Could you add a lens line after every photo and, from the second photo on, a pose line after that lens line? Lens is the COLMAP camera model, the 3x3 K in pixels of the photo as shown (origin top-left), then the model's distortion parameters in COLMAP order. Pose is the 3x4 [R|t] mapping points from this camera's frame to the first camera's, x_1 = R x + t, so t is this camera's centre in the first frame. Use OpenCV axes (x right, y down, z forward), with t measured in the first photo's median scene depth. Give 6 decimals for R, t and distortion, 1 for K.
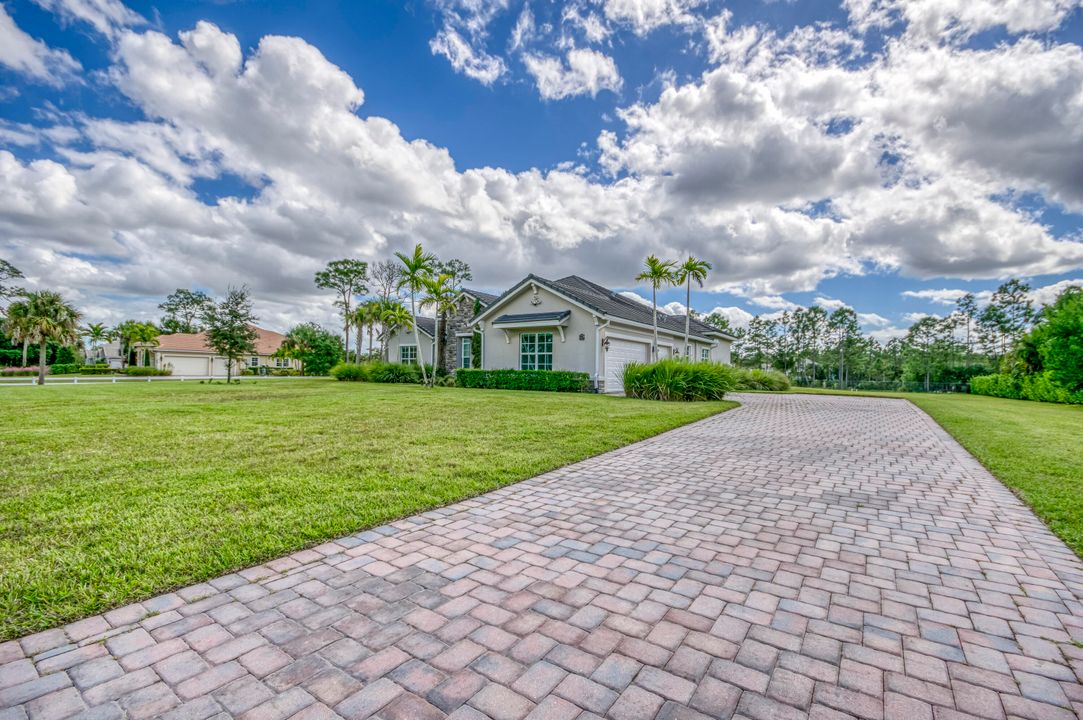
lens RADIAL K [[474.0, 0, 542.1], [0, 474.0, 369.6], [0, 0, 1]] dist [-0.015907, 0.000646]
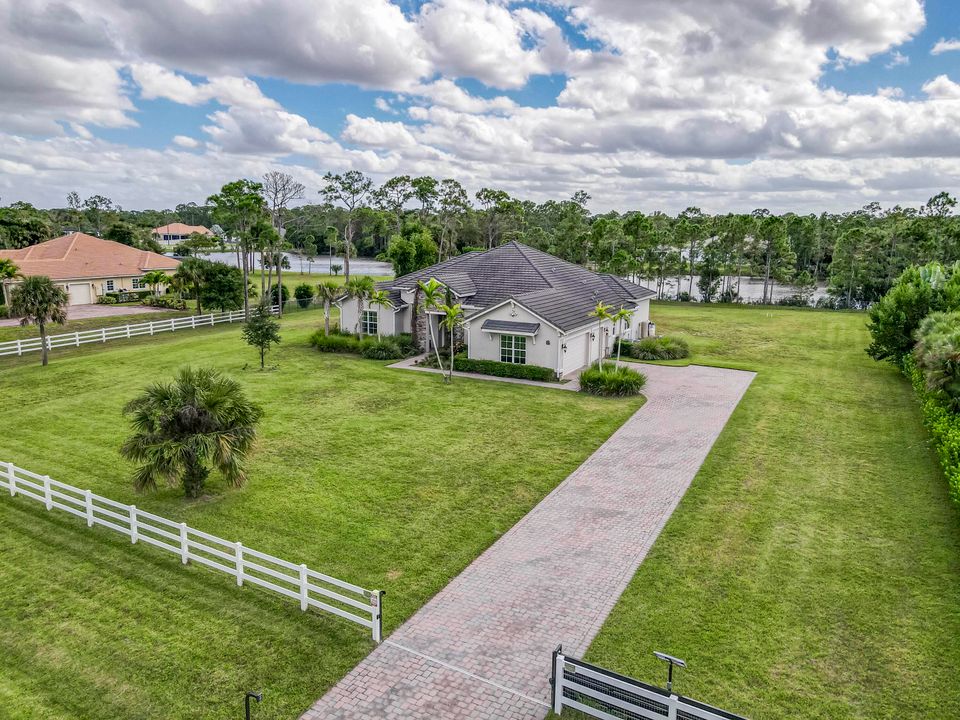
lens RADIAL K [[701.7, 0, 472.7], [0, 701.7, 357.0], [0, 0, 1]] dist [0.015265, 0.008174]
pose [[0.992063, -0.026004, 0.123020, -0.245395], [0.001718, 0.981092, 0.193534, -0.262318], [-0.125727, -0.191787, 0.973350, -0.650473]]
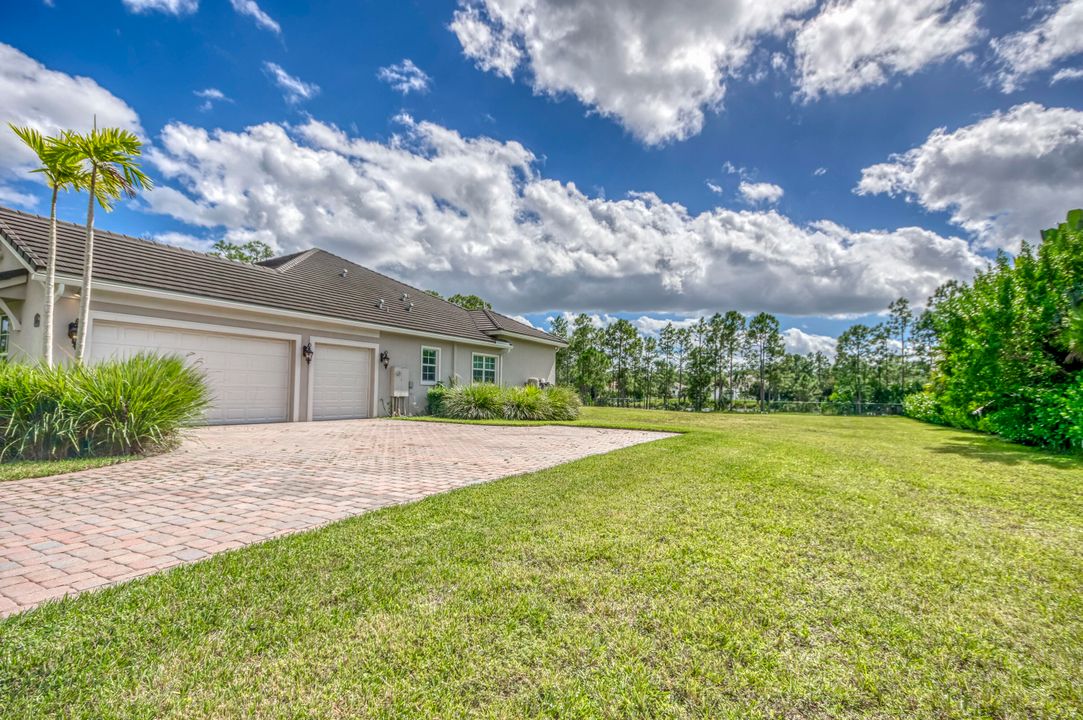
lens RADIAL K [[525.9, 0, 542.4], [0, 525.9, 355.7], [0, 0, 1]] dist [-0.007636, -0.000833]
pose [[0.997483, 0.006592, 0.070603, 0.387253], [-0.002111, 0.997989, -0.063357, 0.006388], [-0.070879, 0.063049, 0.995490, 0.223309]]
